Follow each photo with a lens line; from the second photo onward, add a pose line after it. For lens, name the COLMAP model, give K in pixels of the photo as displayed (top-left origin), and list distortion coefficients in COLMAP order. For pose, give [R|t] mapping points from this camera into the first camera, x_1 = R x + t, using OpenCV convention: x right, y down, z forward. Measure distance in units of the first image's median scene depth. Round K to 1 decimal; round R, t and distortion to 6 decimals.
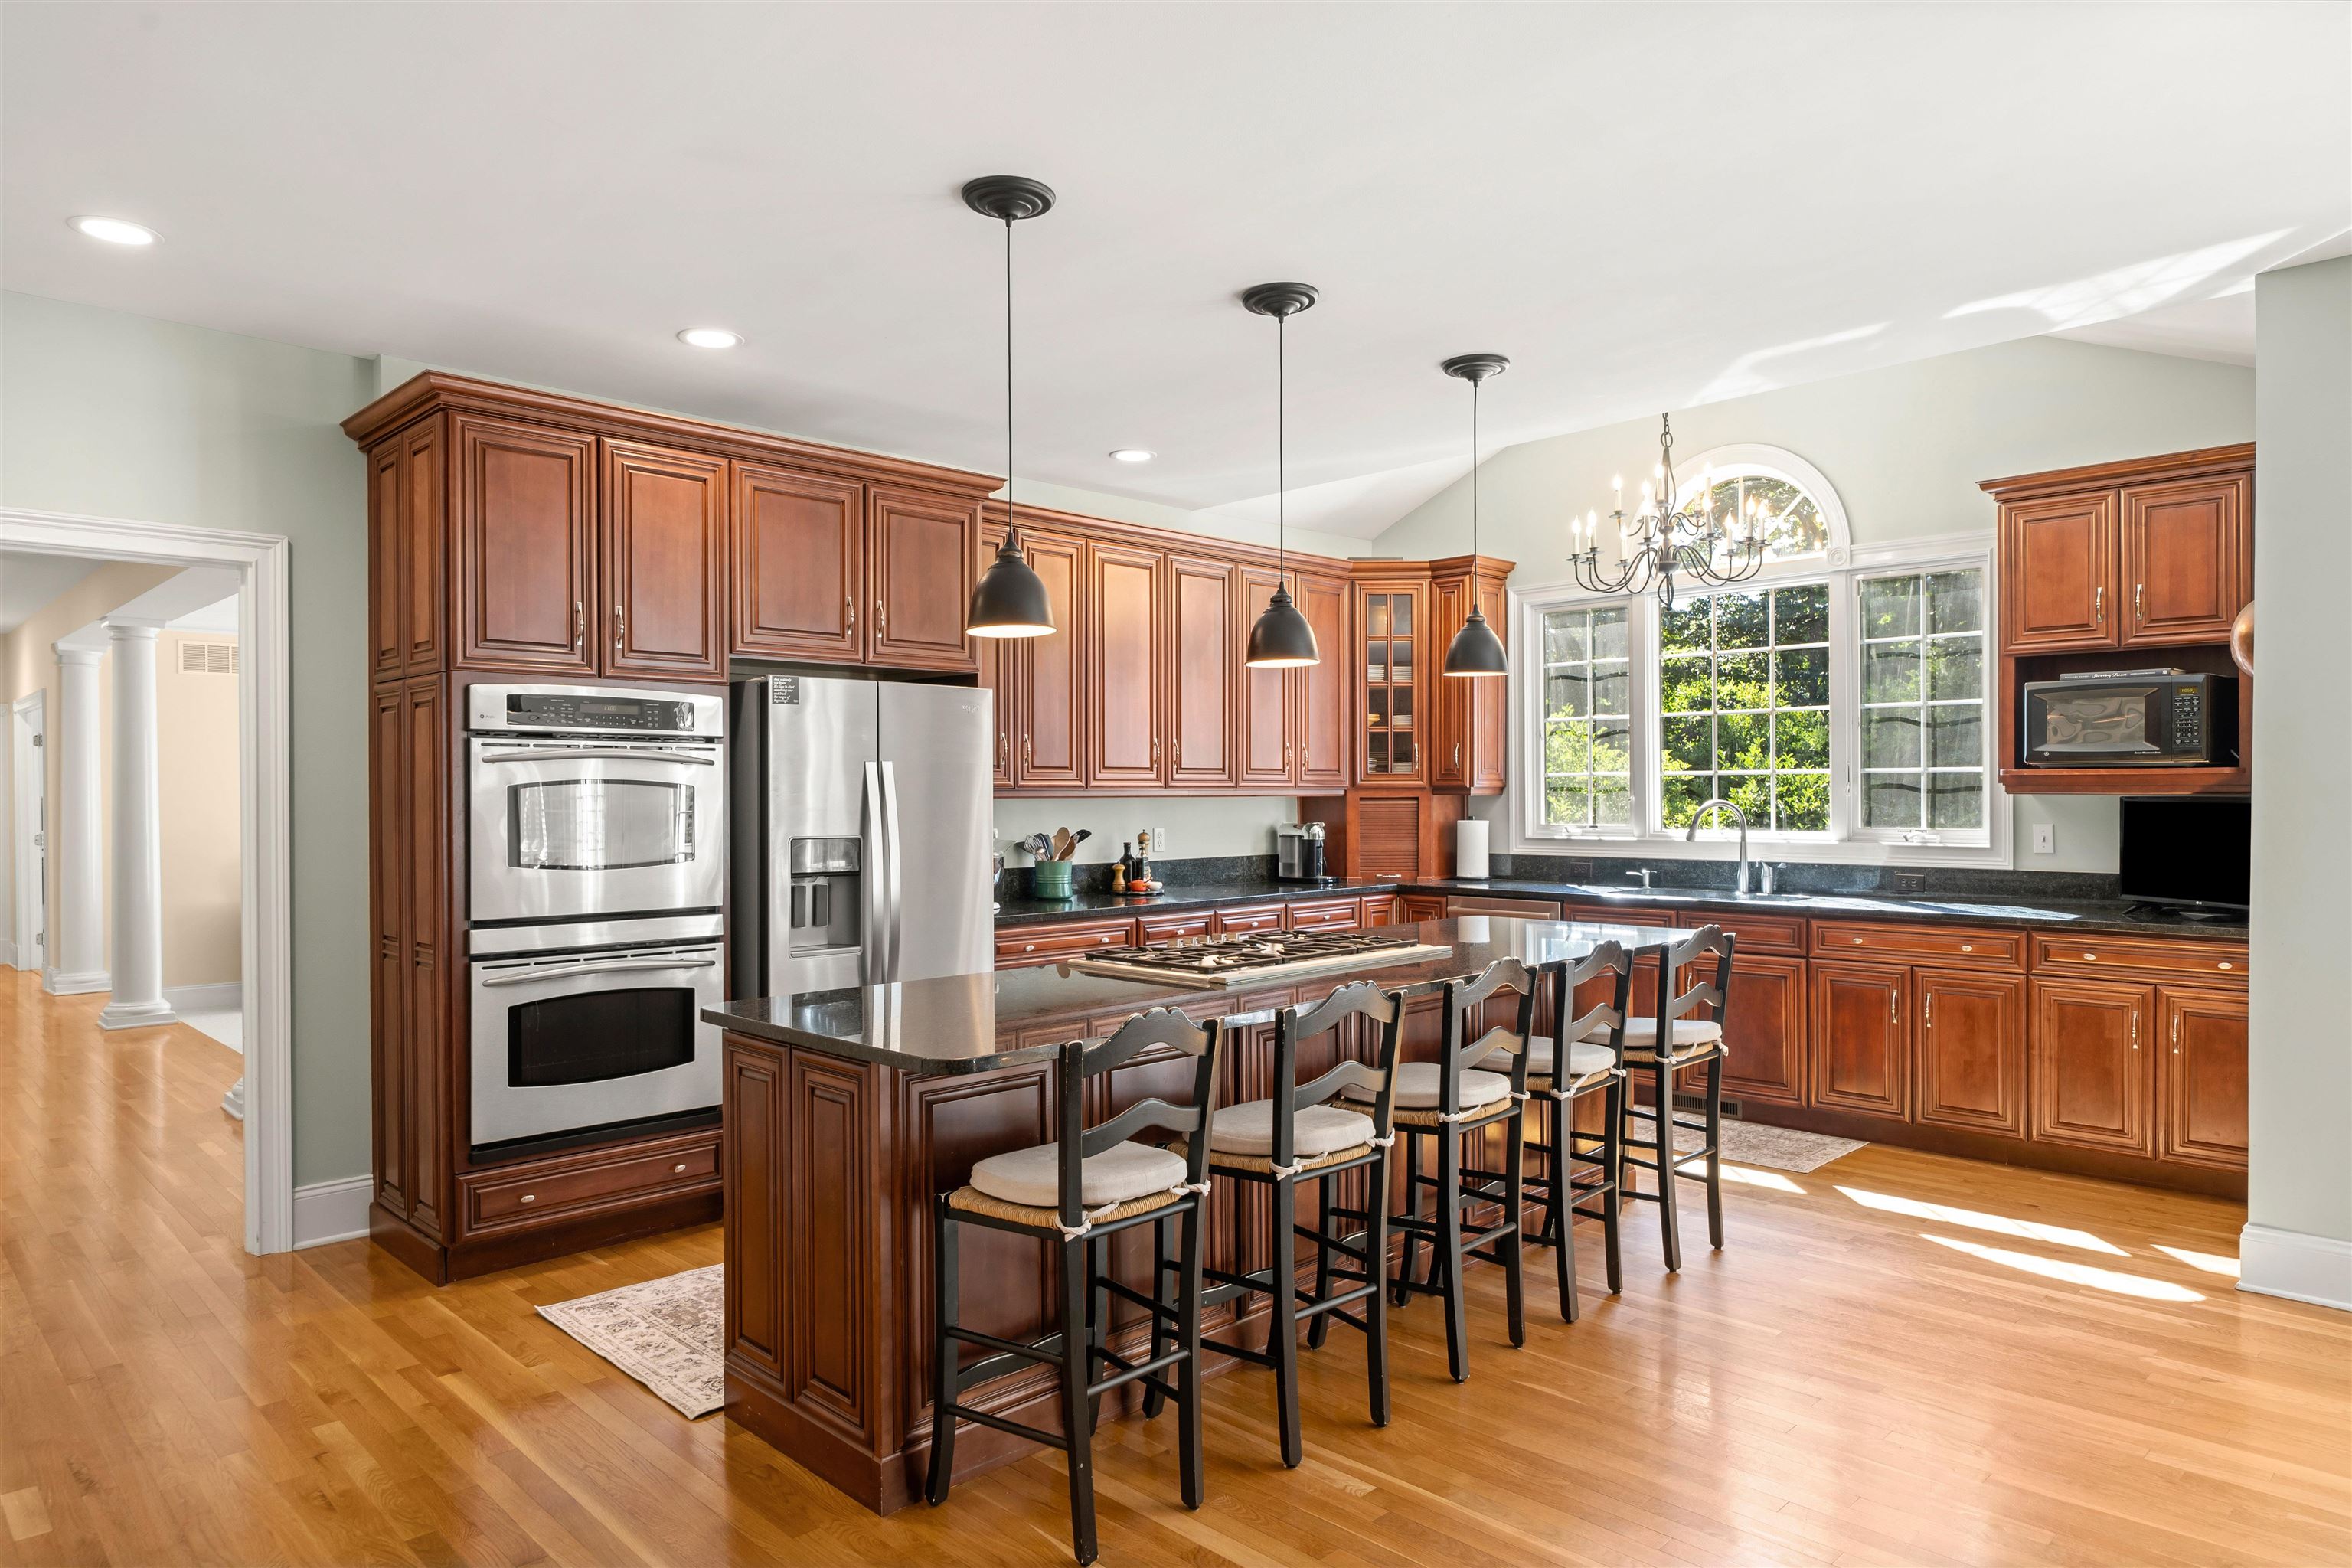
lens RADIAL K [[1458.3, 0, 1172.3], [0, 1458.3, 788.8], [0, 0, 1]] dist [-0.001896, -0.000777]
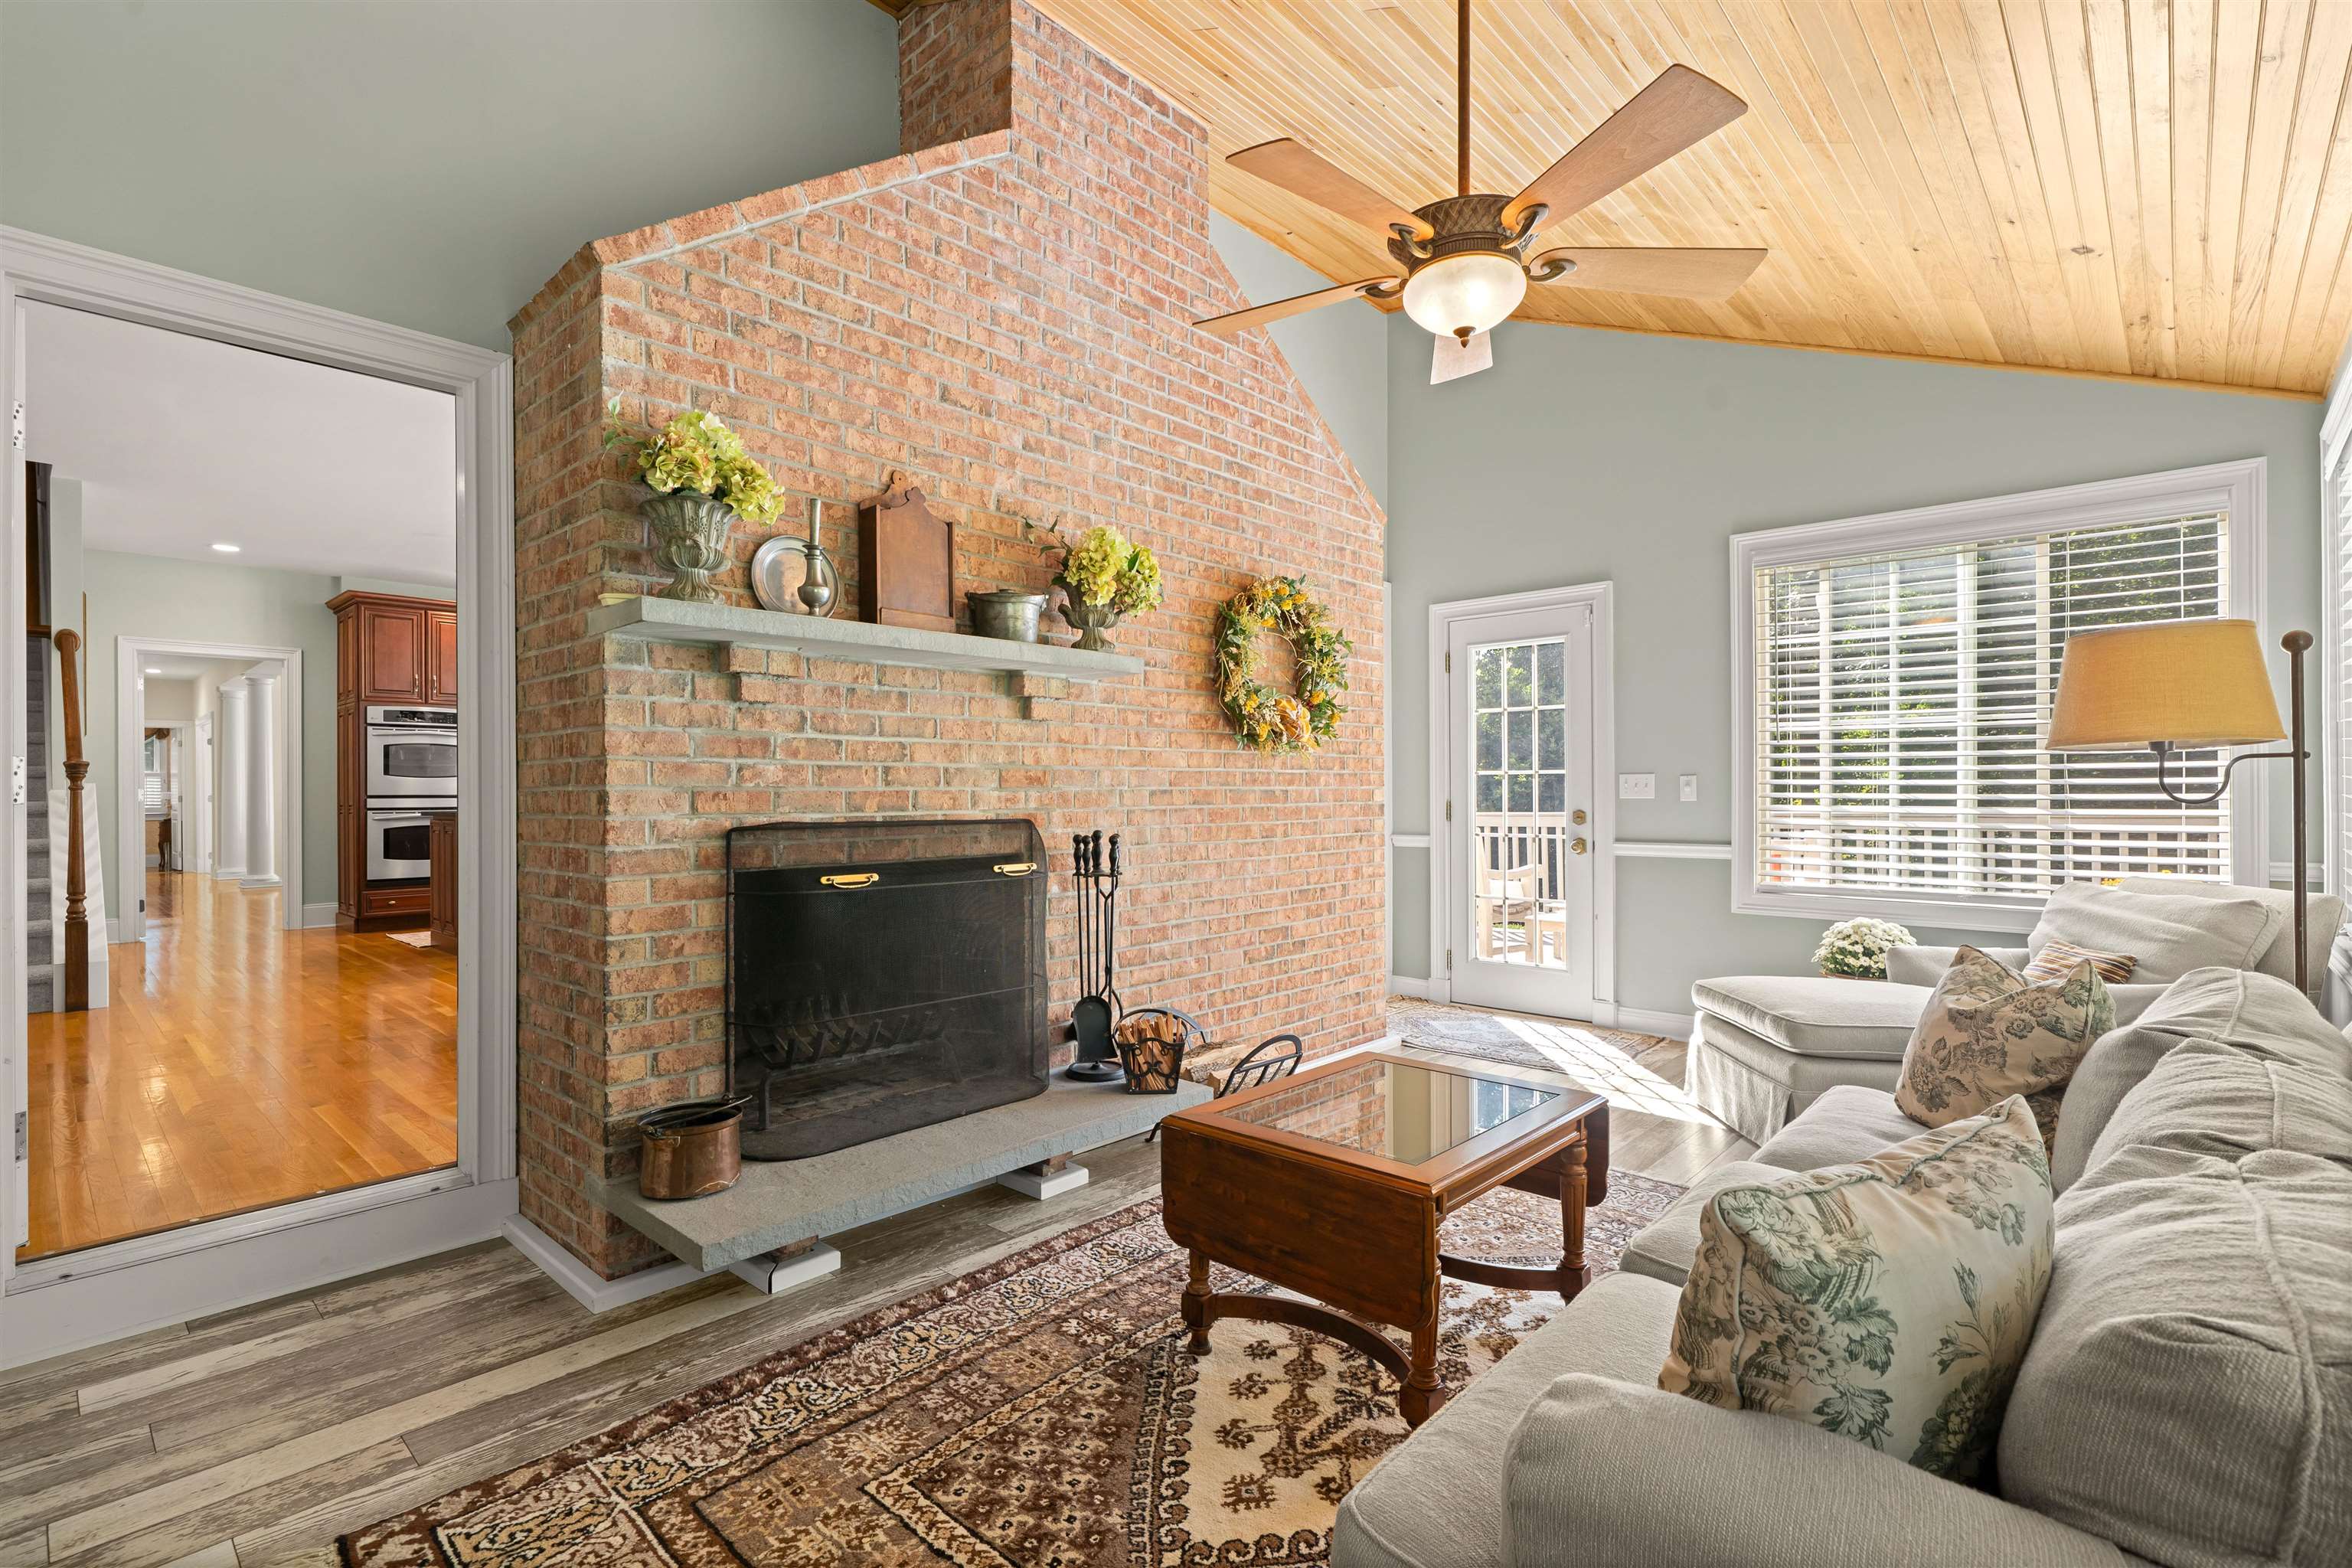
lens RADIAL K [[1121.9, 0, 1173.9], [0, 1121.9, 783.8], [0, 0, 1]] dist [0.004889, 0.000288]
pose [[0.999247, -0.002239, 0.038743, 0.817829], [0.002594, 0.999955, -0.009119, 0.082789], [-0.038721, 0.009213, 0.999208, -0.995653]]
